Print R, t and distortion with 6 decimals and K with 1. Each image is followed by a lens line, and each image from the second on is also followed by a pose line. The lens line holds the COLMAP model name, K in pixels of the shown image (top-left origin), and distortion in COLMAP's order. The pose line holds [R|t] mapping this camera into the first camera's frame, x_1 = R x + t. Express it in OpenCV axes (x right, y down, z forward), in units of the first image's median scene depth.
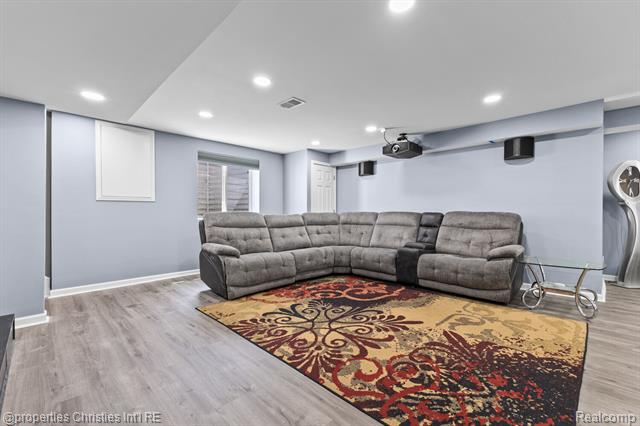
lens RADIAL K [[277.5, 0, 327.0], [0, 277.5, 215.7], [0, 0, 1]] dist [0.012950, -0.002492]
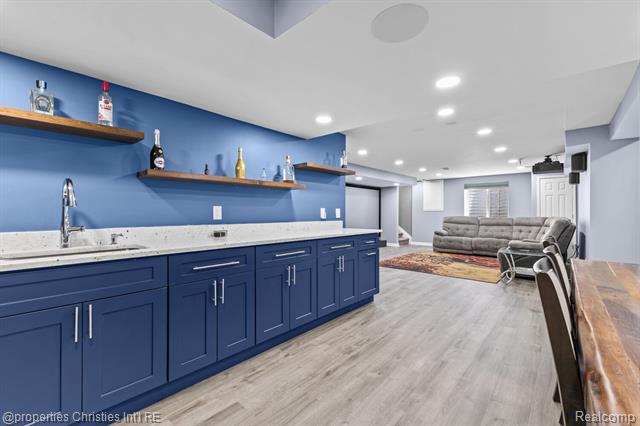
lens RADIAL K [[277.5, 0, 316.7], [0, 277.5, 210.9], [0, 0, 1]] dist [0.012950, -0.002492]
pose [[0.037356, -0.008790, -0.999263, 2.500057], [-0.012129, 0.999884, -0.009249, -0.030311], [0.999228, 0.012466, 0.037245, -0.167618]]
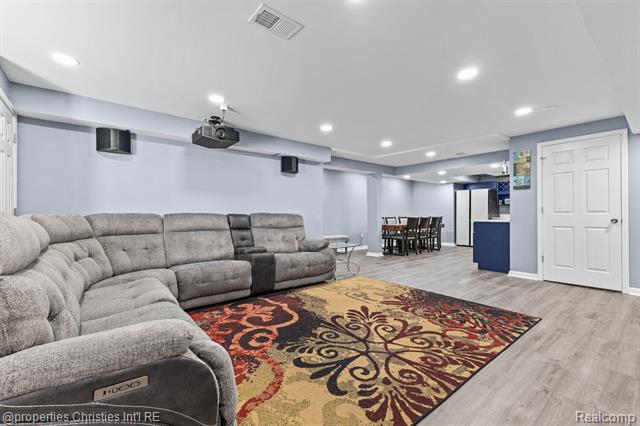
lens RADIAL K [[277.5, 0, 315.7], [0, 277.5, 217.2], [0, 0, 1]] dist [0.012950, -0.002492]
pose [[0.126004, -0.010701, 0.991972, -0.821828], [0.014802, 0.999851, 0.008905, -0.009419], [-0.991919, 0.013561, 0.126144, 1.008440]]
